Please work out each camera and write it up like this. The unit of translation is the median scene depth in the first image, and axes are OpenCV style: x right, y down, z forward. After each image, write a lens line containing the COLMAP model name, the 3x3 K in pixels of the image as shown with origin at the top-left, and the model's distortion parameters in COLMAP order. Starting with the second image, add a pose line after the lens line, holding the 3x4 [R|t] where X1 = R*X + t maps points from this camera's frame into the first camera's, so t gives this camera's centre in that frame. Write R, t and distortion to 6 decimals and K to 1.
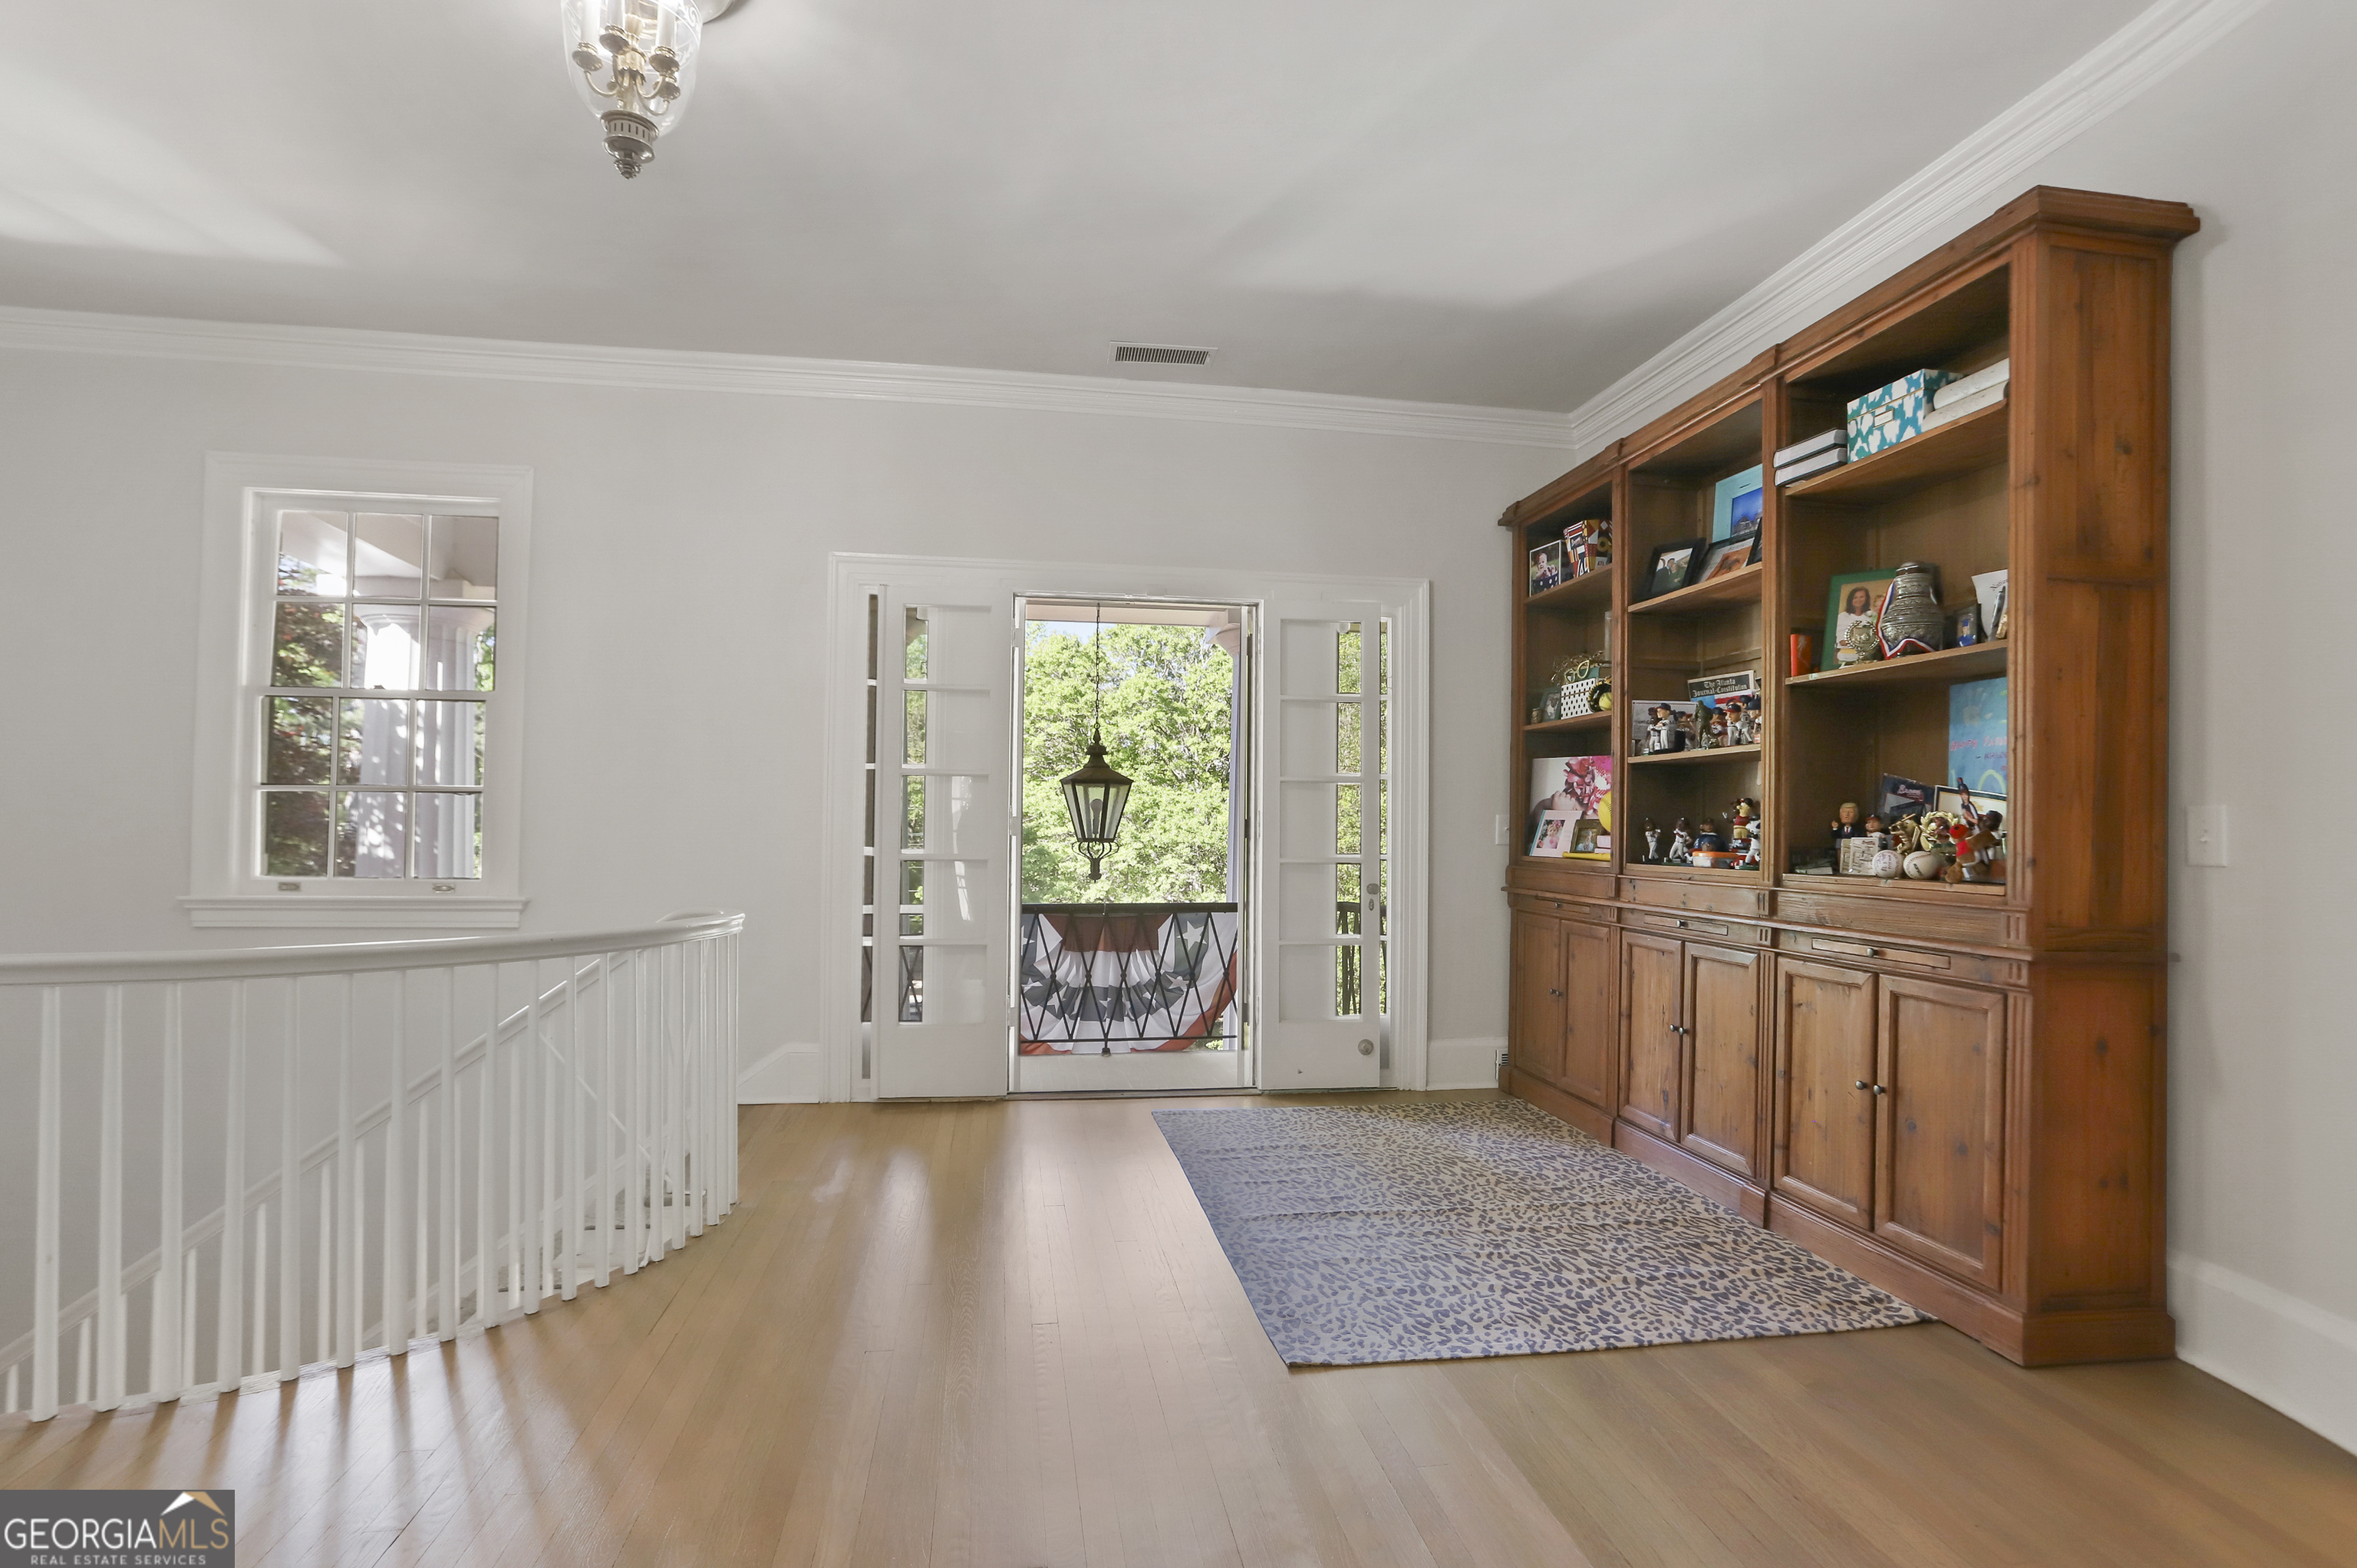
lens RADIAL K [[1179.6, 0, 1175.9], [0, 1179.6, 792.5], [0, 0, 1]] dist [-0.031516, 0.034729]
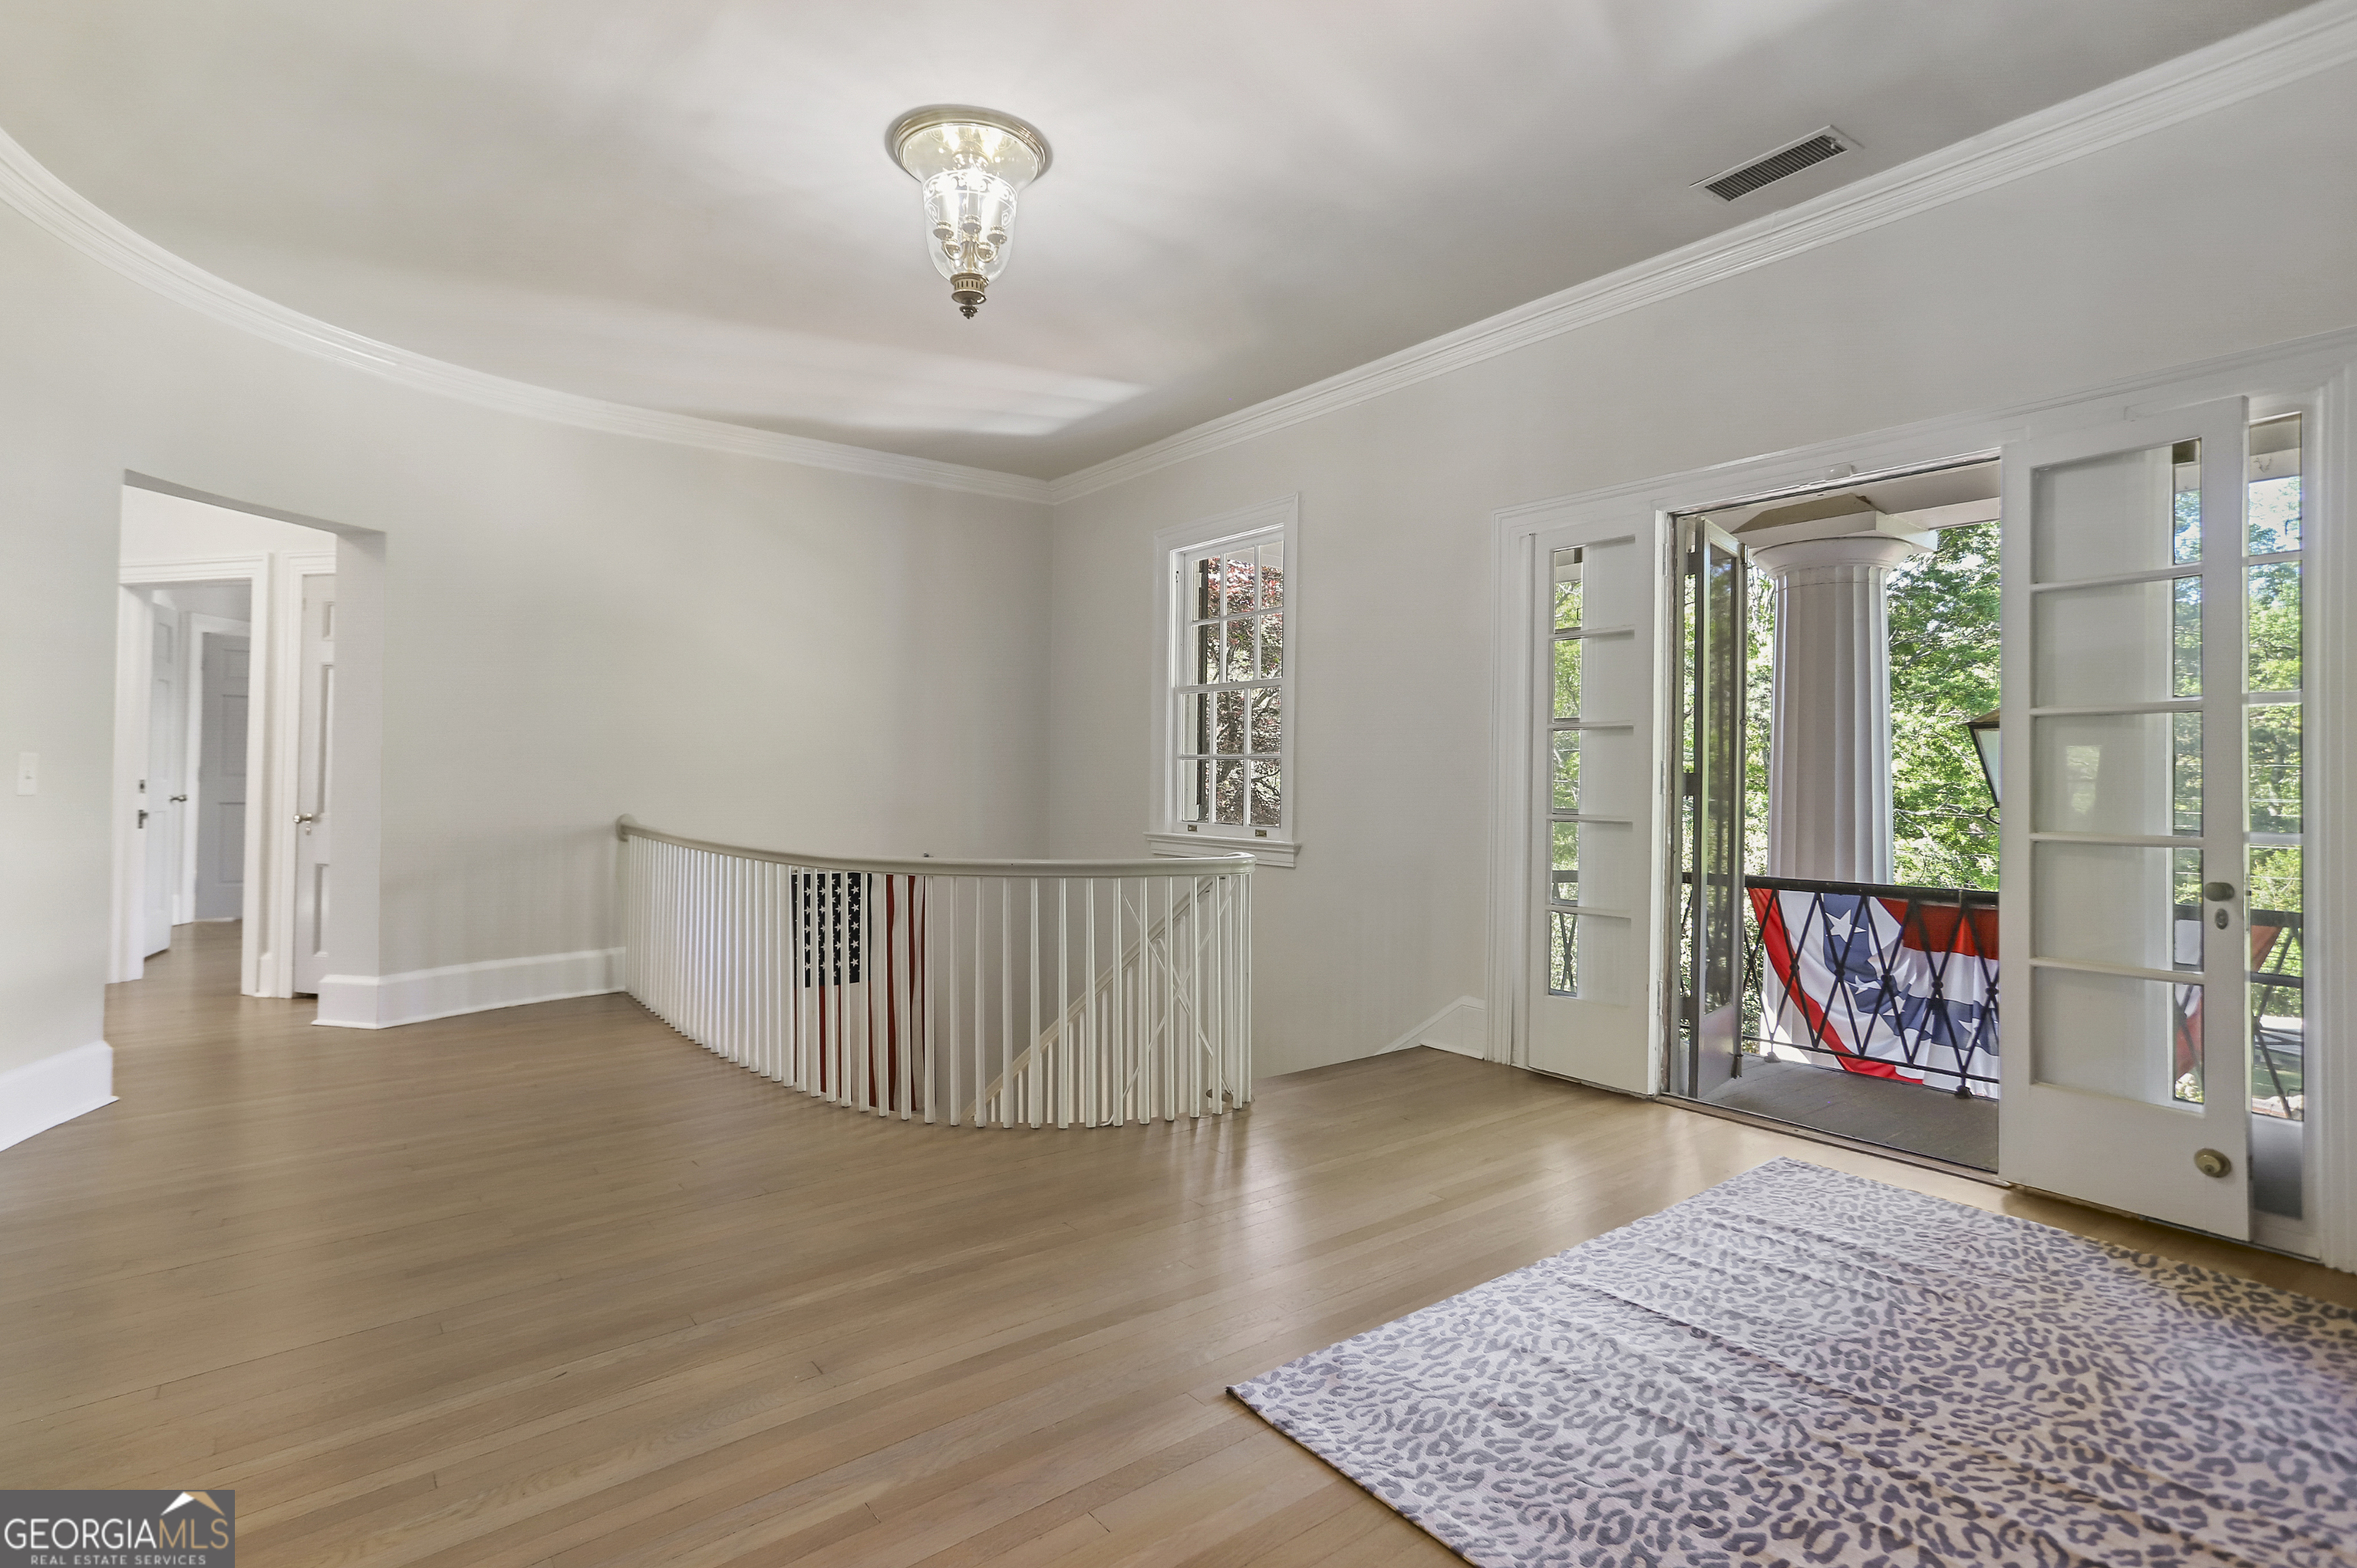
lens RADIAL K [[1146.9, 0, 1166.9], [0, 1146.9, 759.2], [0, 0, 1]] dist [-0.029006, 0.024849]
pose [[0.463709, -0.022006, -0.885714, 0.553934], [0.024355, 0.999630, -0.012085, 0.014216], [0.885653, -0.015968, 0.464073, 0.370090]]
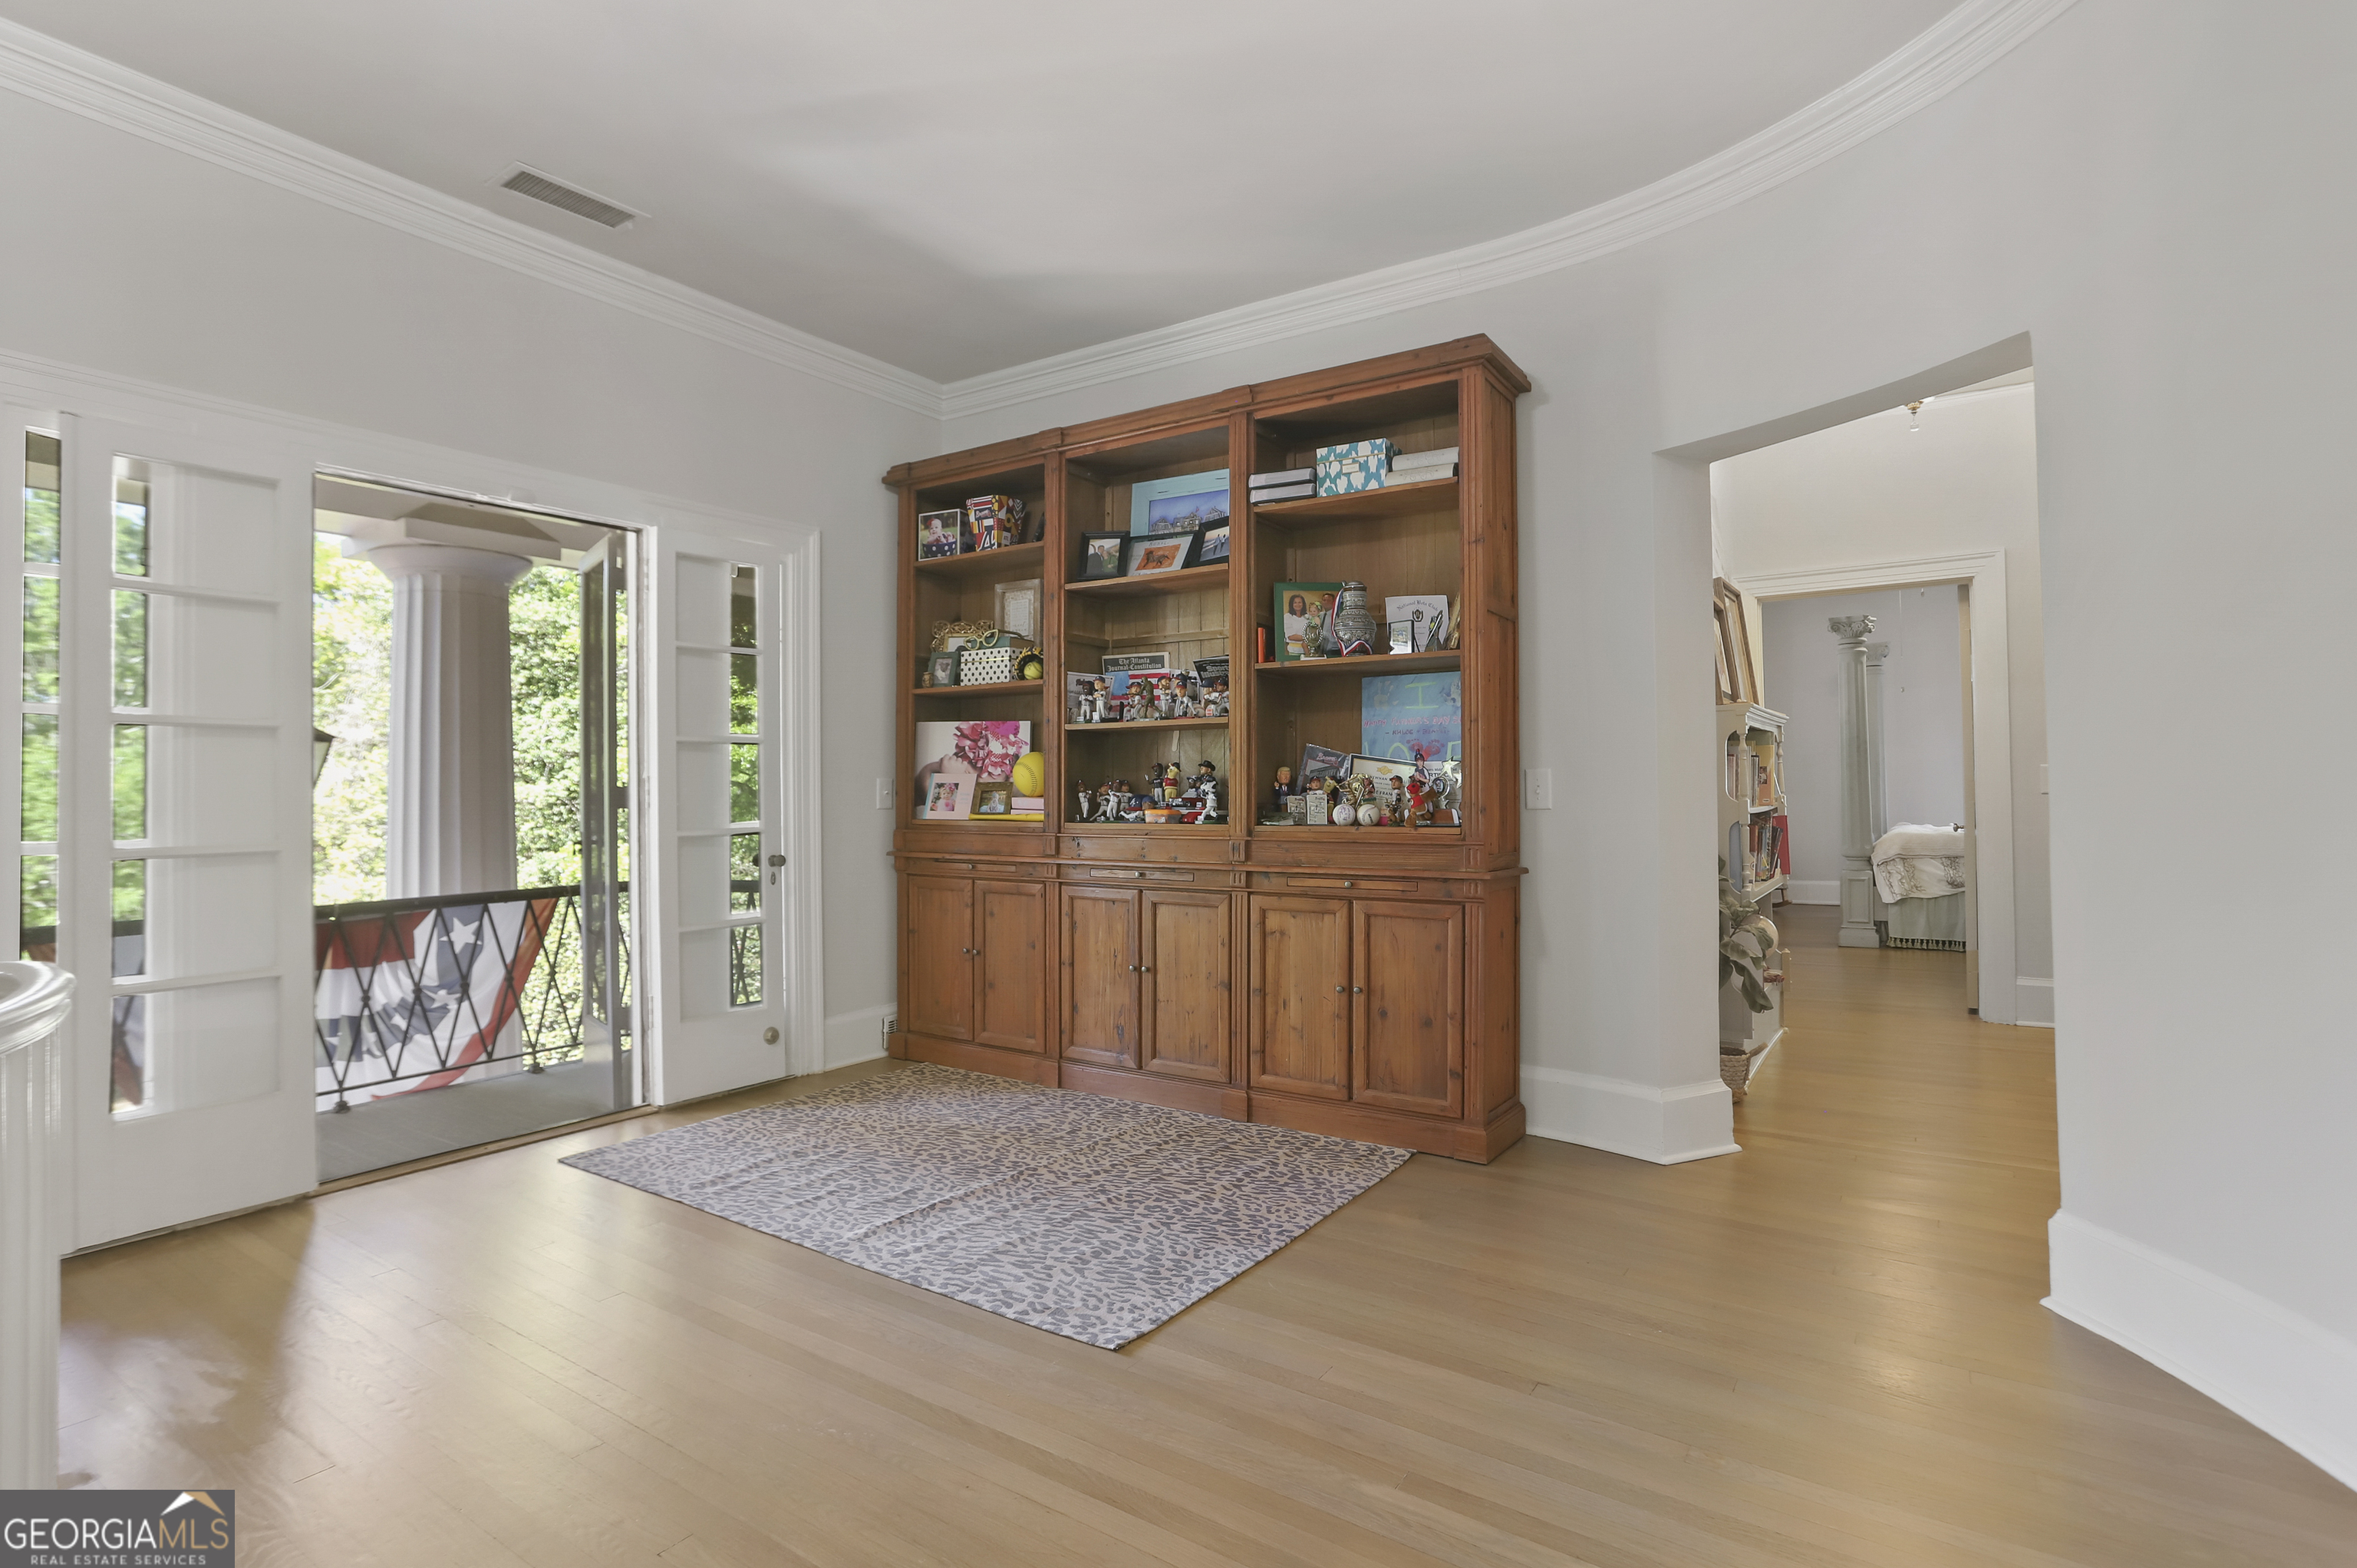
lens RADIAL K [[1195.0, 0, 1180.2], [0, 1195.0, 760.9], [0, 0, 1]] dist [-0.054951, 0.047123]
pose [[0.680867, 0.002699, 0.732402, -0.381893], [-0.007350, 0.999968, 0.003149, -0.000792], [-0.732370, -0.007527, 0.680865, 0.195598]]
